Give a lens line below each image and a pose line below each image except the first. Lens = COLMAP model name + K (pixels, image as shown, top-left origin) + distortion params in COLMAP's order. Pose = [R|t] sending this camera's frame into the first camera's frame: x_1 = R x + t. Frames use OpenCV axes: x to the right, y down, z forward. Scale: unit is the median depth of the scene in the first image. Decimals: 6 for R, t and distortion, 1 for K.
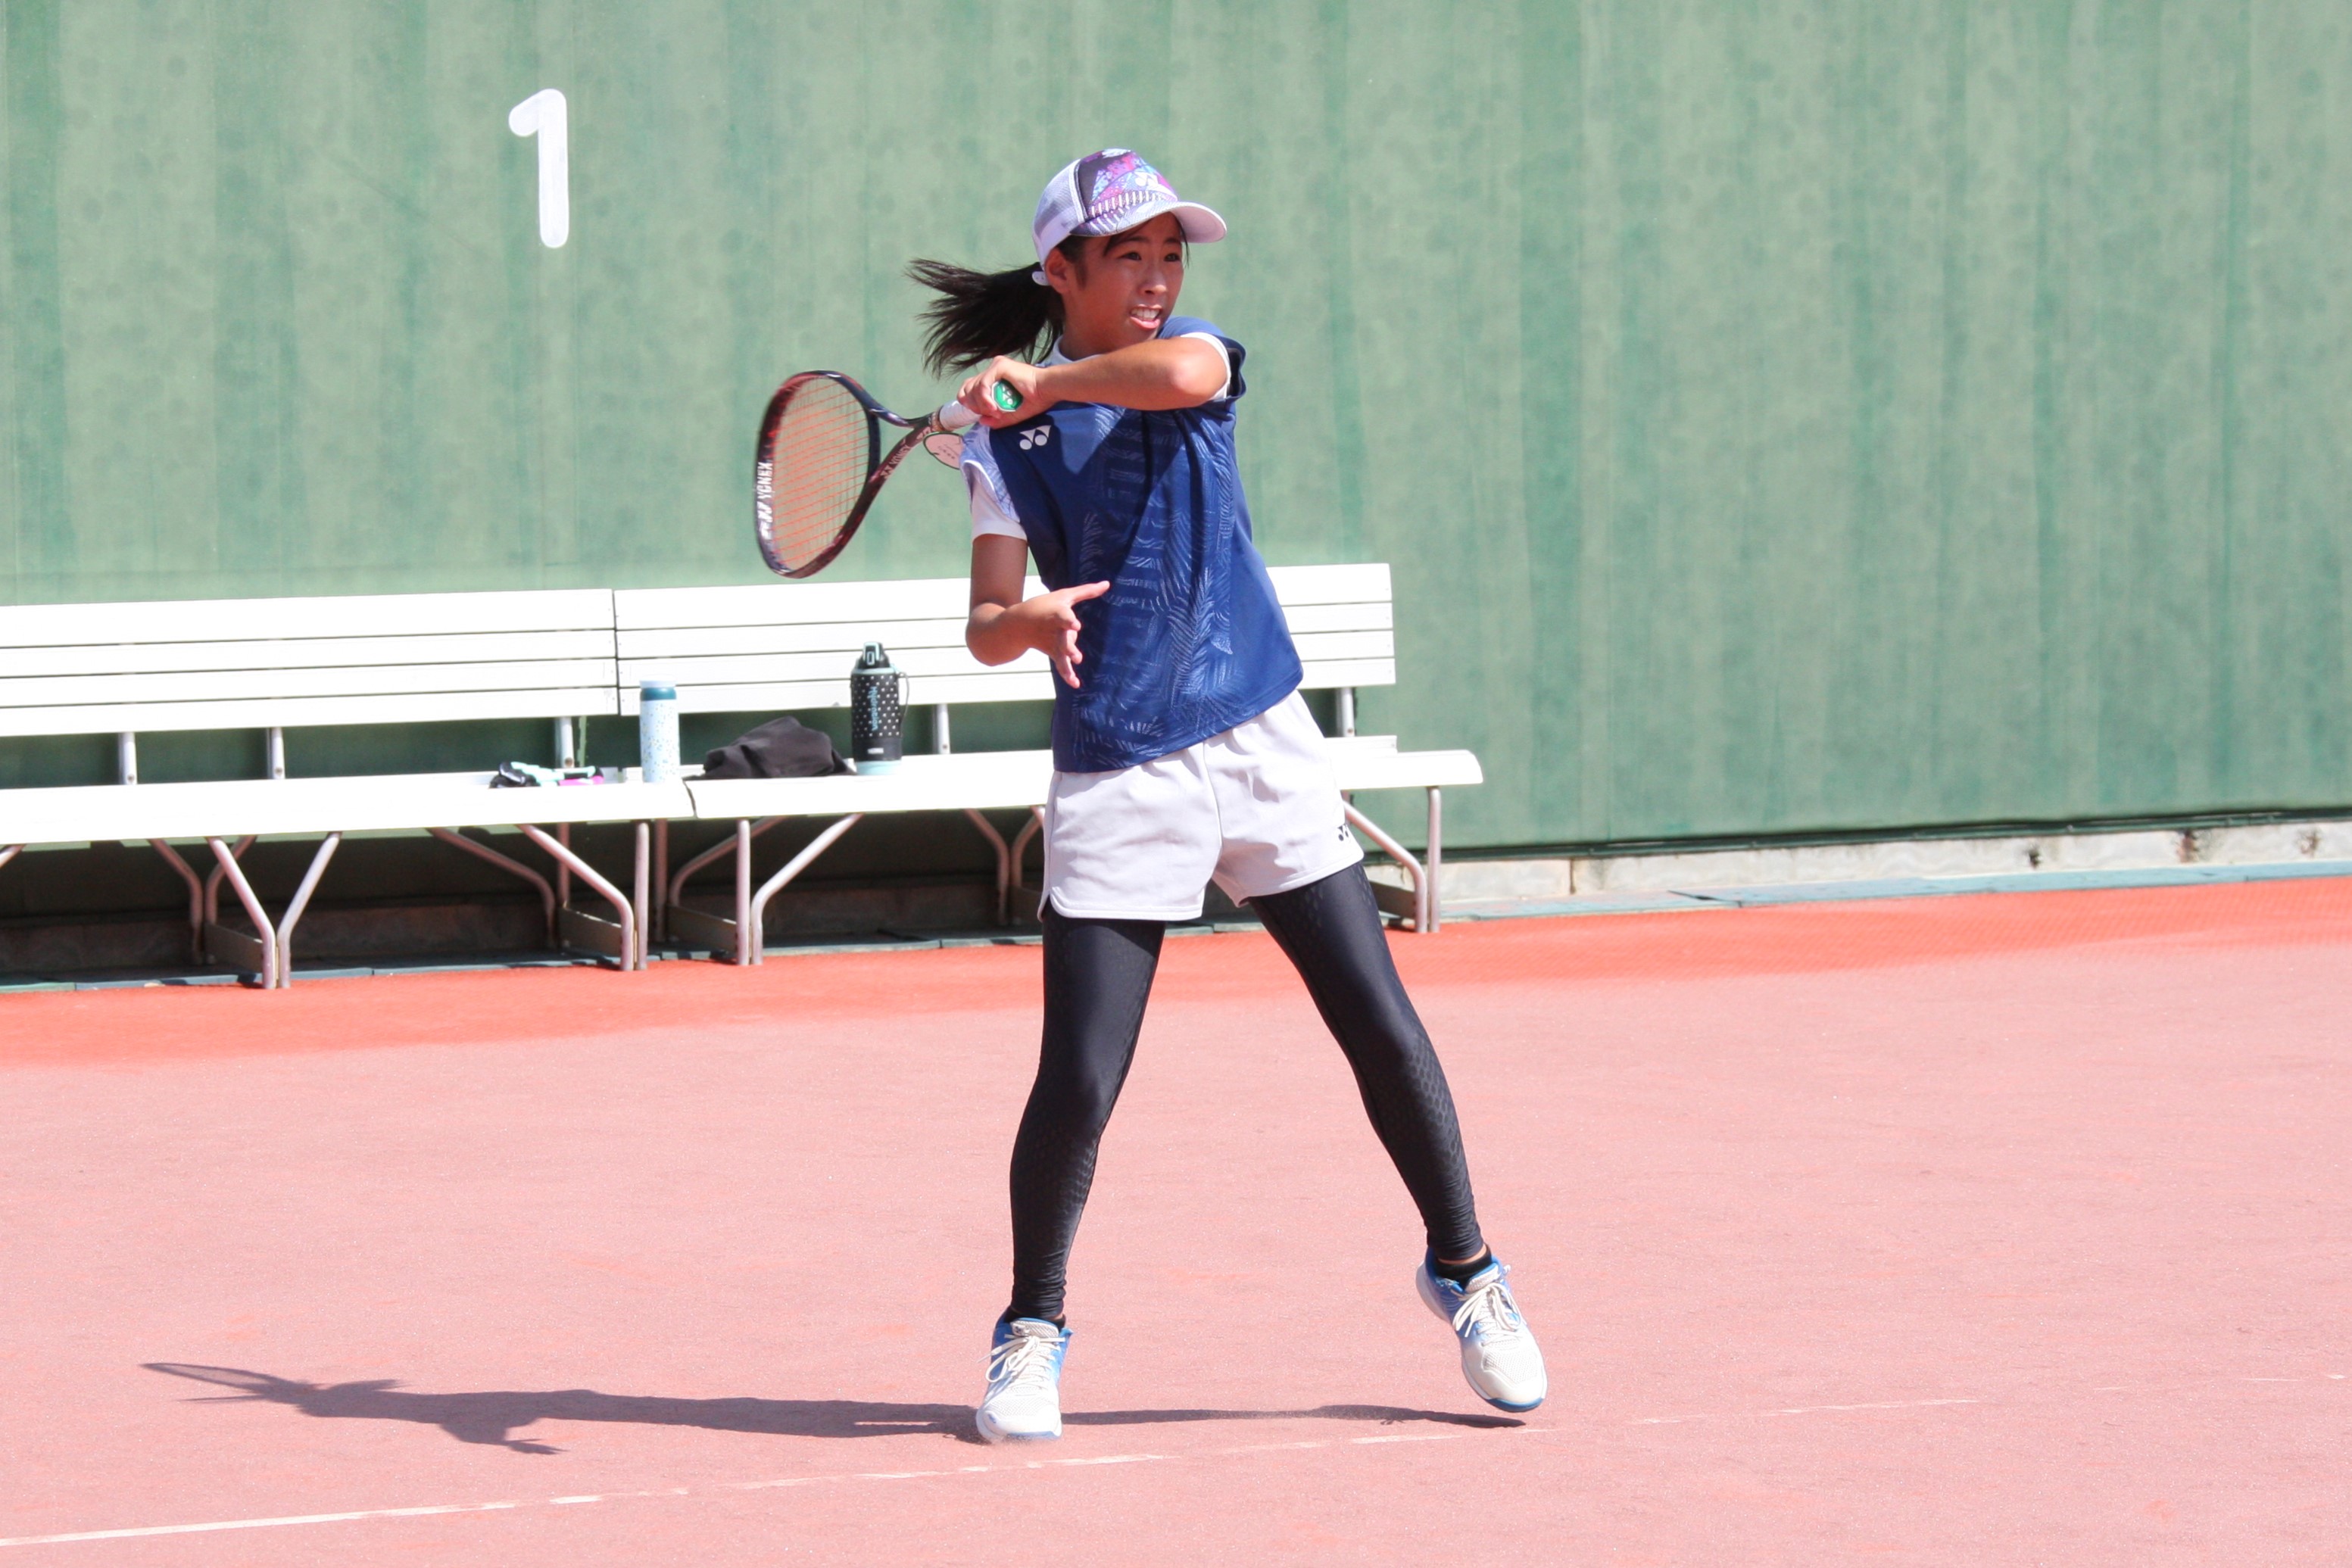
lens RADIAL K [[9655.8, 0, 906.3], [0, 9655.8, 906.0], [0, 0, 1]] dist [0.492596, 0.000000]
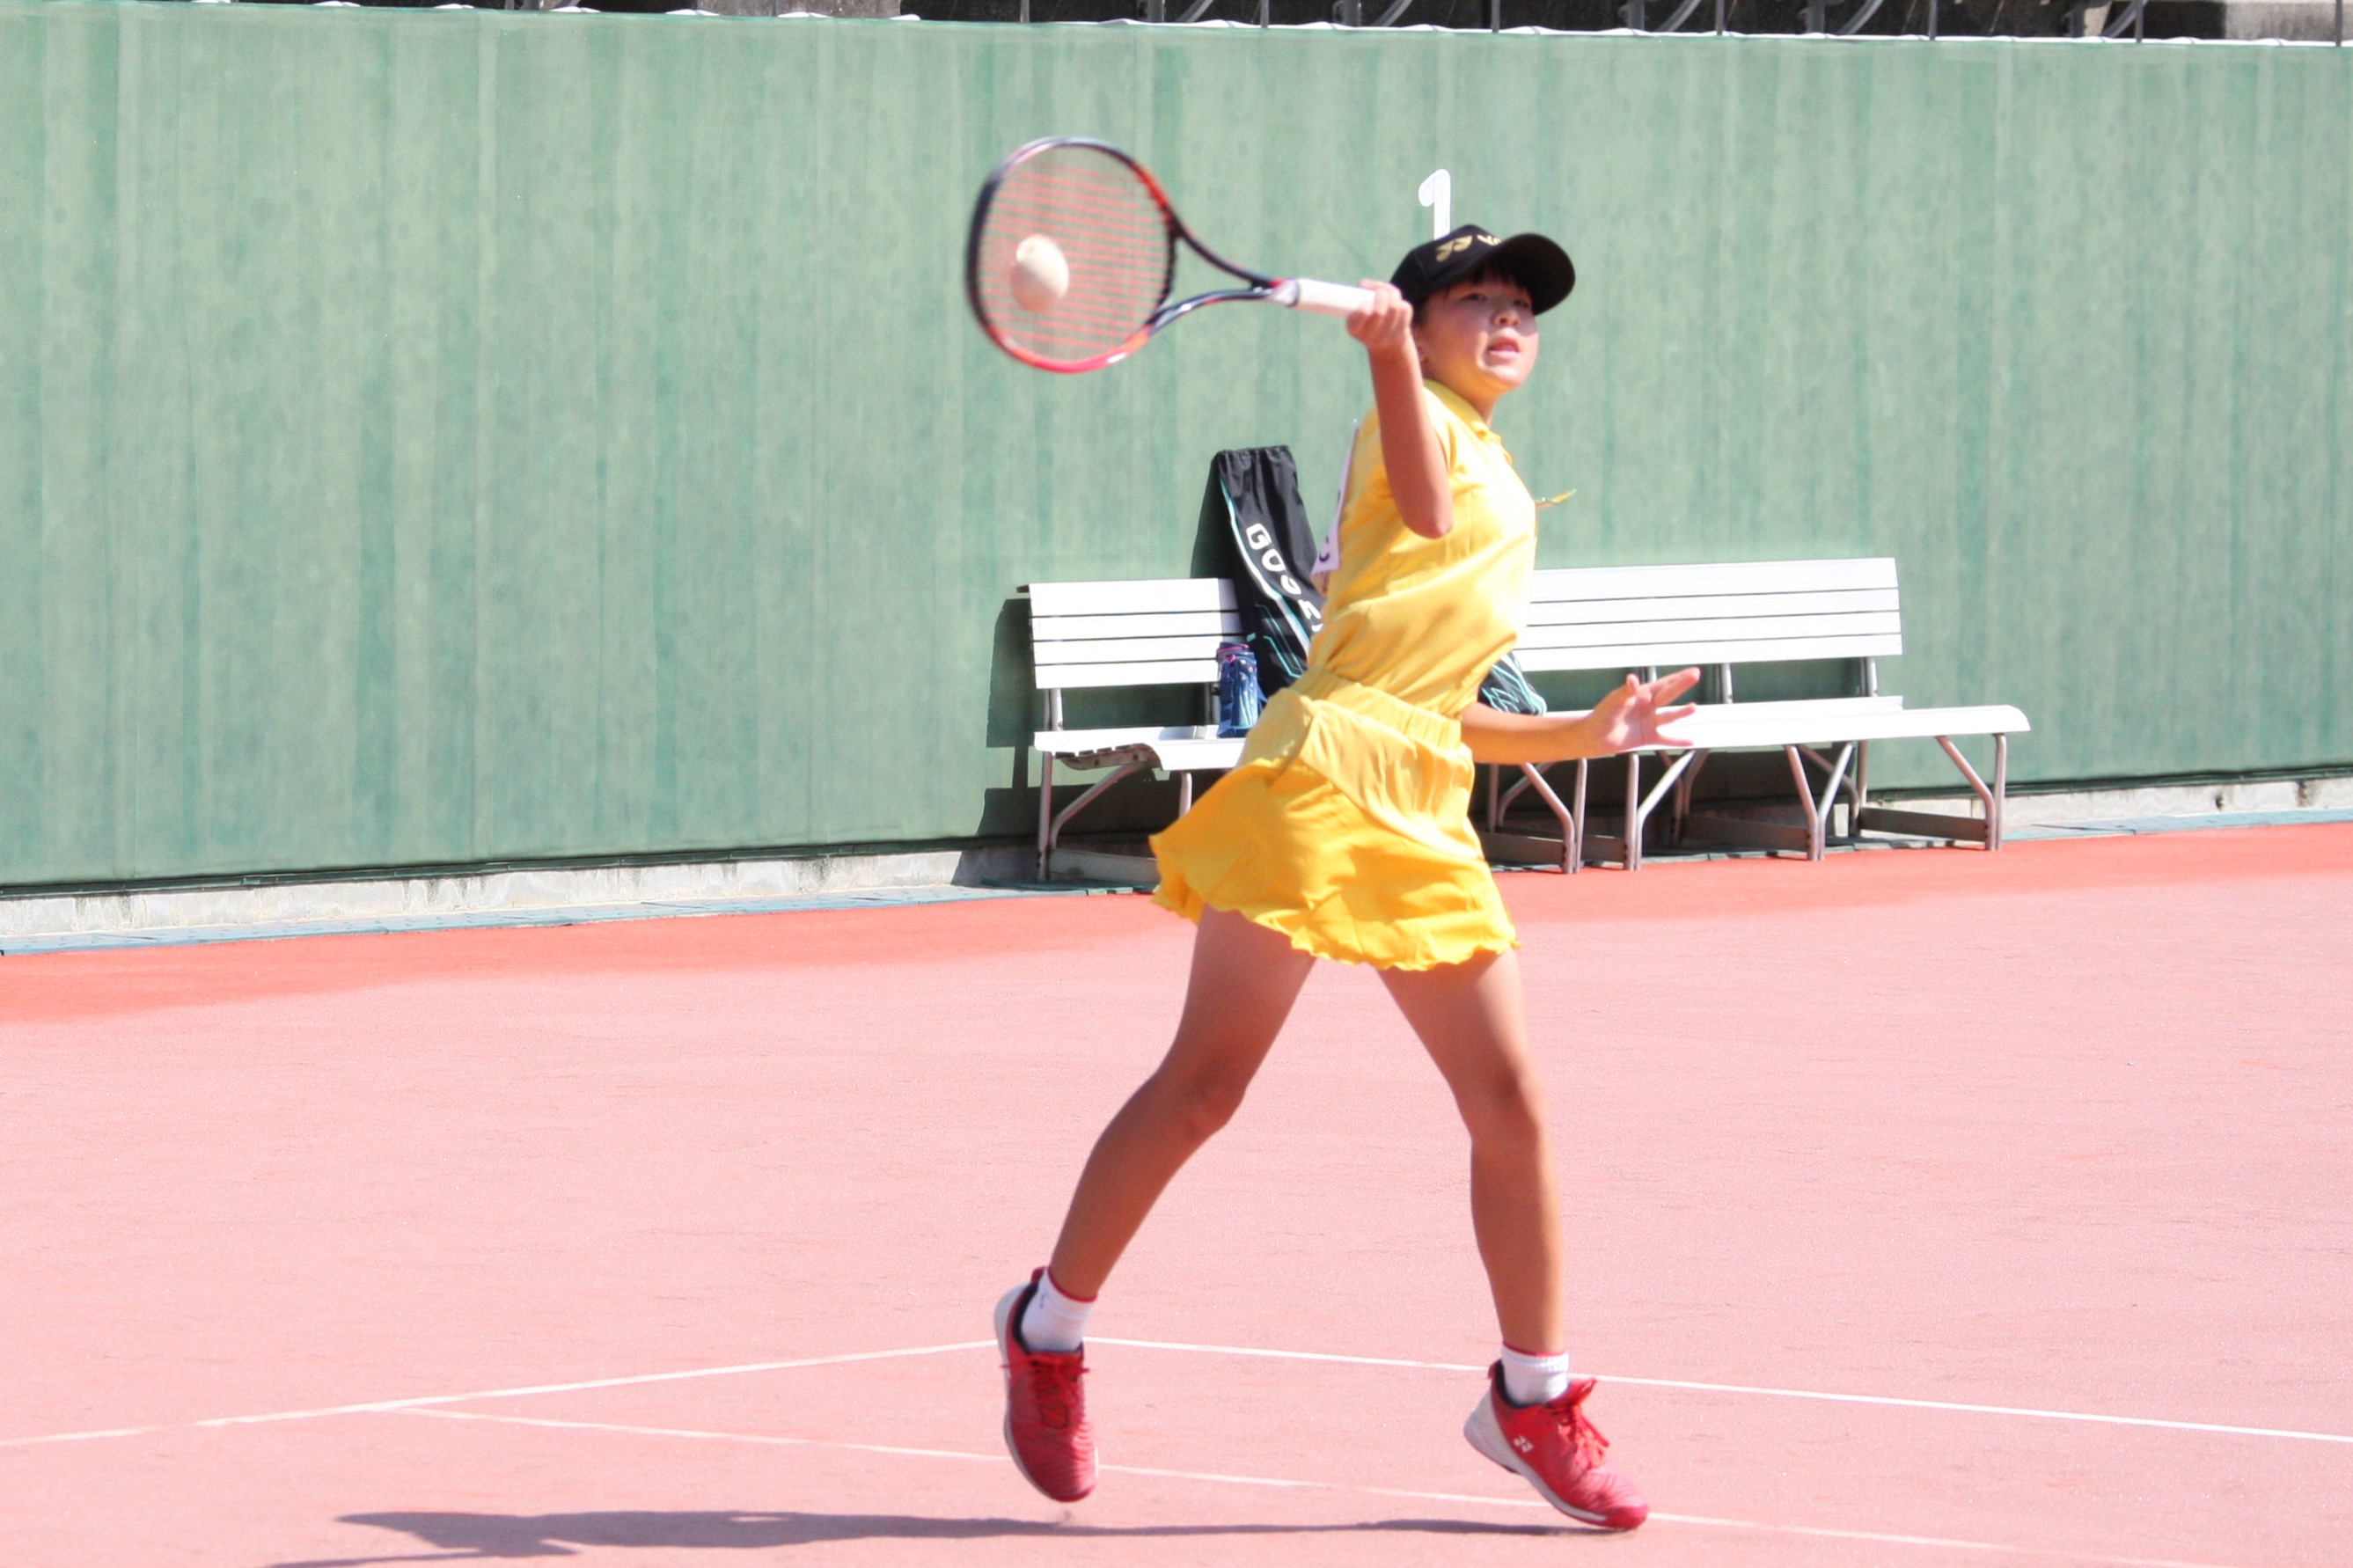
lens RADIAL K [[10978.5, 0, 1191.2], [0, 10978.5, 785.7], [0, 0, 1]] dist [0.432959, 0.000000]
pose [[0.934733, -0.001661, 0.355348, -0.527983], [0.010539, 0.999679, -0.023050, 0.025070], [-0.355196, 0.025291, 0.934450, -0.283009]]
